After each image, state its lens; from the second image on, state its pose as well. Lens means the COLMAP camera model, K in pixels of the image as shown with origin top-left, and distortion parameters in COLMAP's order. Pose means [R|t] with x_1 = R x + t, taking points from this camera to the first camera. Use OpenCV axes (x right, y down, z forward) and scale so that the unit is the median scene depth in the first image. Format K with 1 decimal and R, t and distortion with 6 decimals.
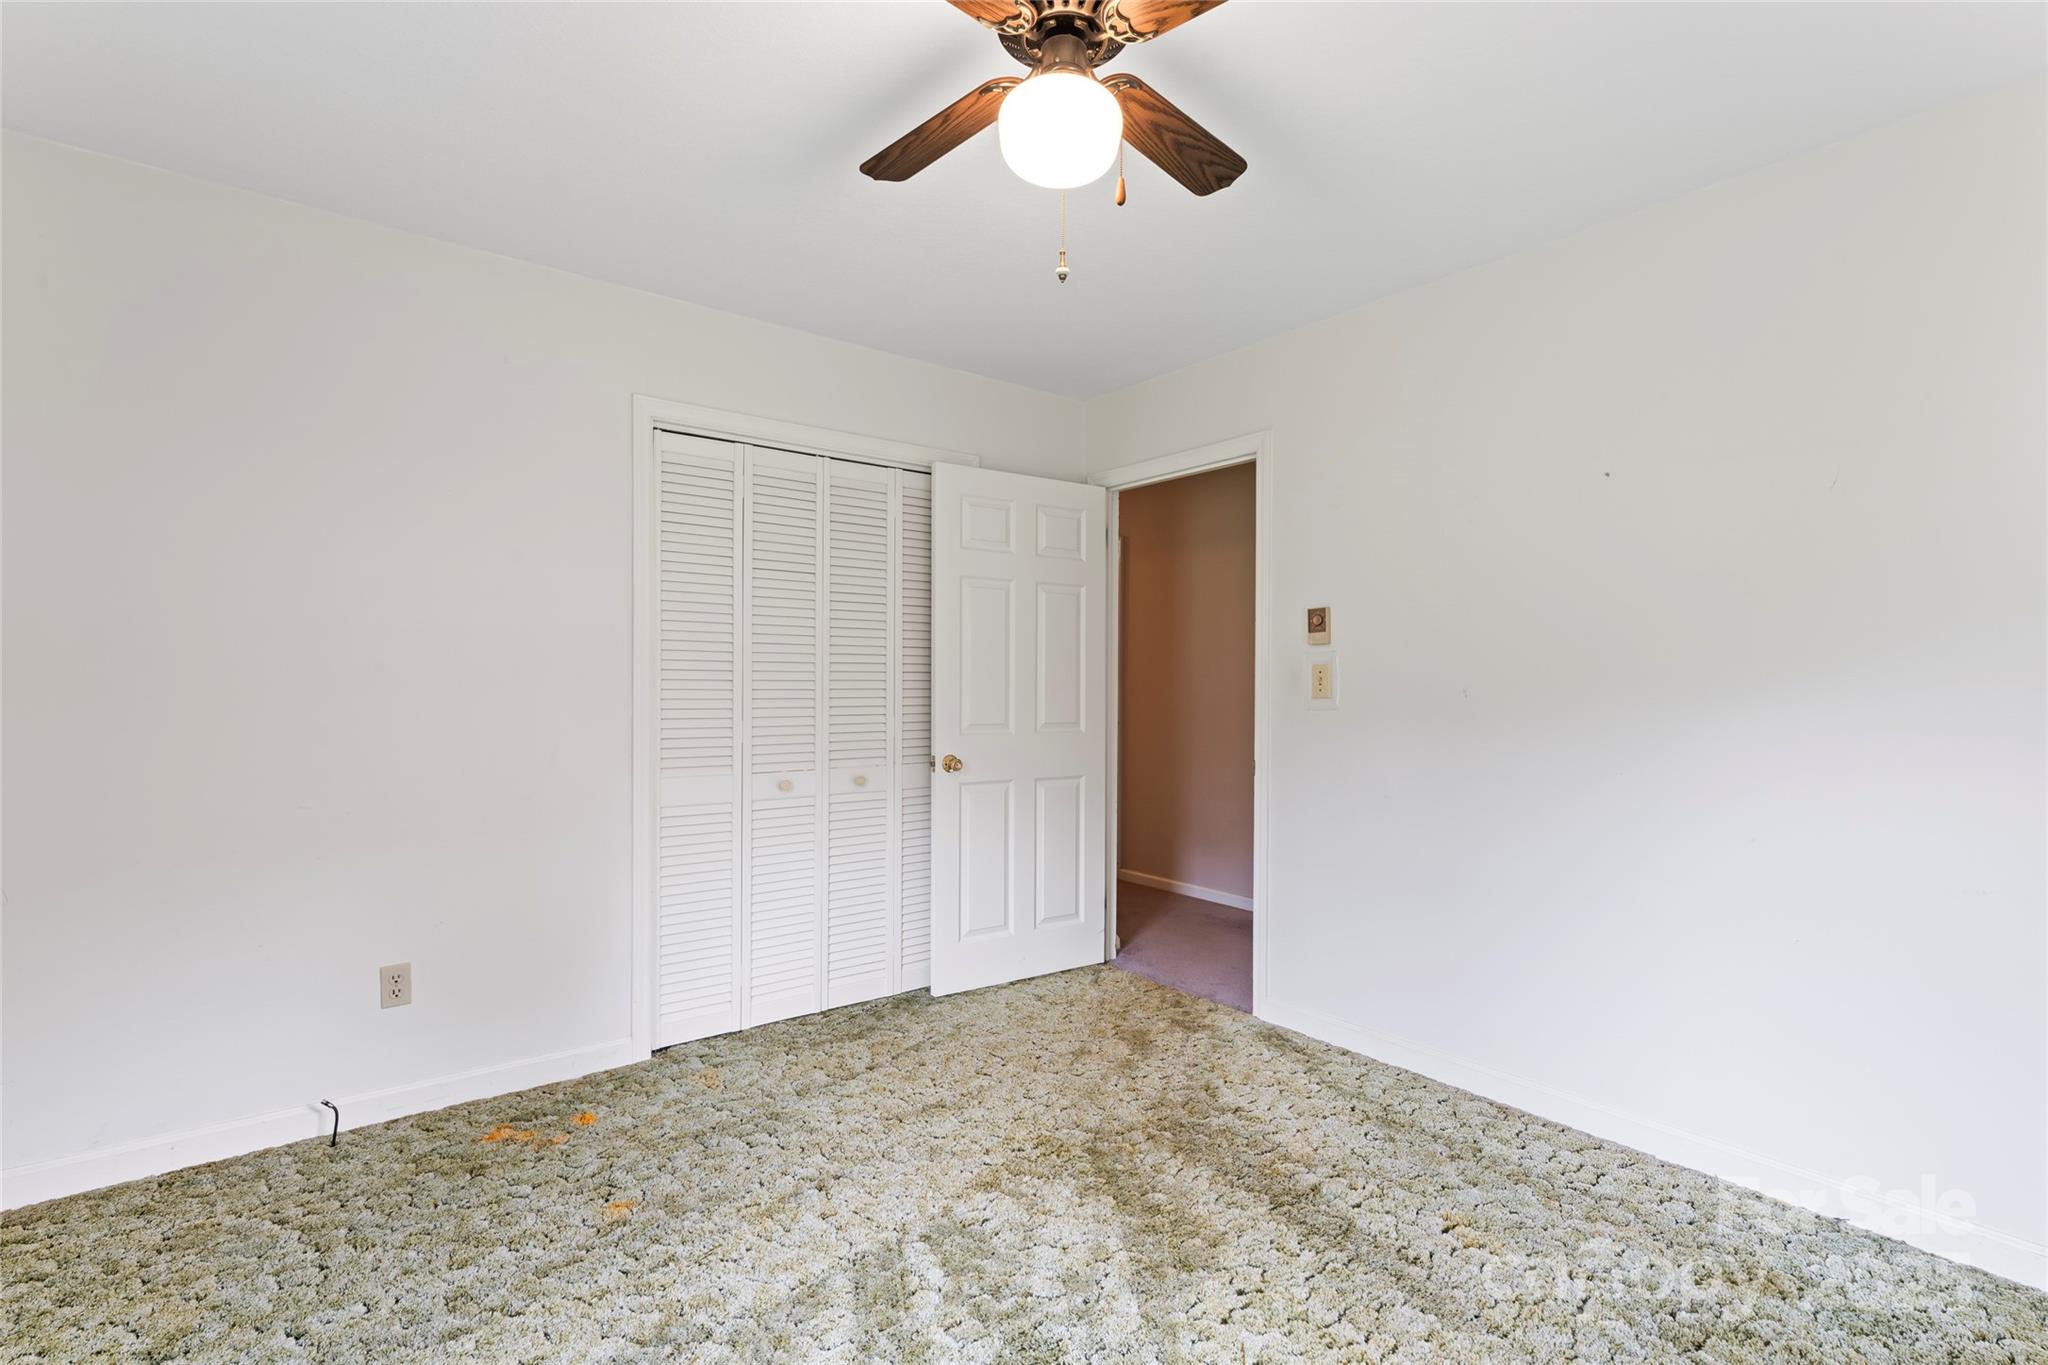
lens RADIAL K [[940.8, 0, 1025.7], [0, 940.8, 674.5], [0, 0, 1]] dist [-0.000335, 0.000049]
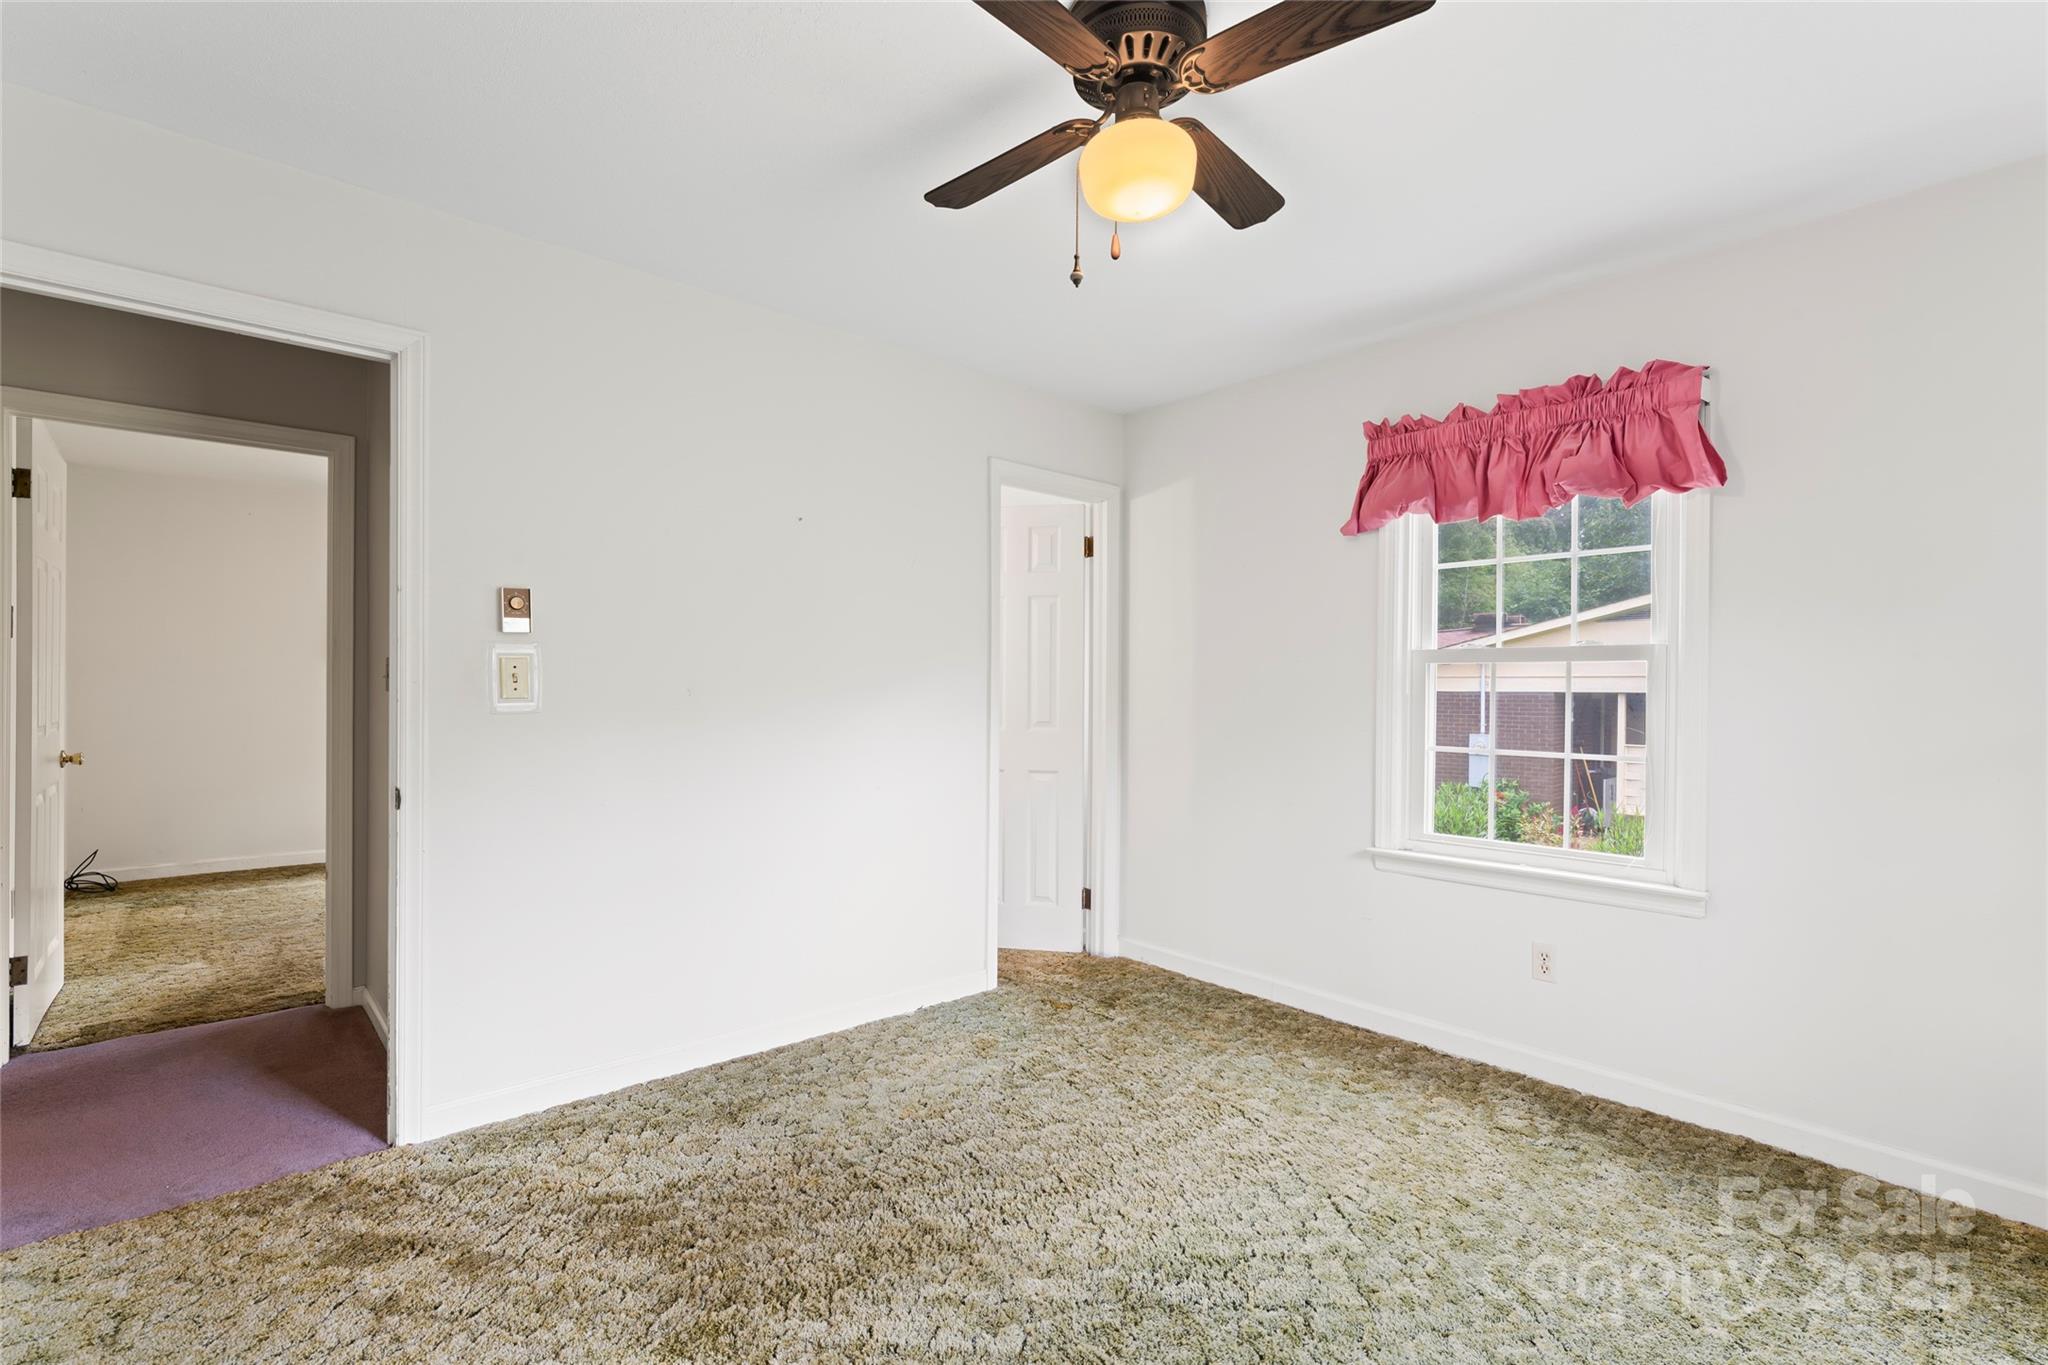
lens RADIAL K [[940.8, 0, 1027.0], [0, 940.8, 681.9], [0, 0, 1]] dist [-0.000335, 0.000049]
pose [[-0.048166, -0.002456, 0.998836, -0.589748], [-0.014130, 0.999899, 0.001777, 0.003126], [-0.998739, -0.014028, -0.048195, 0.678566]]
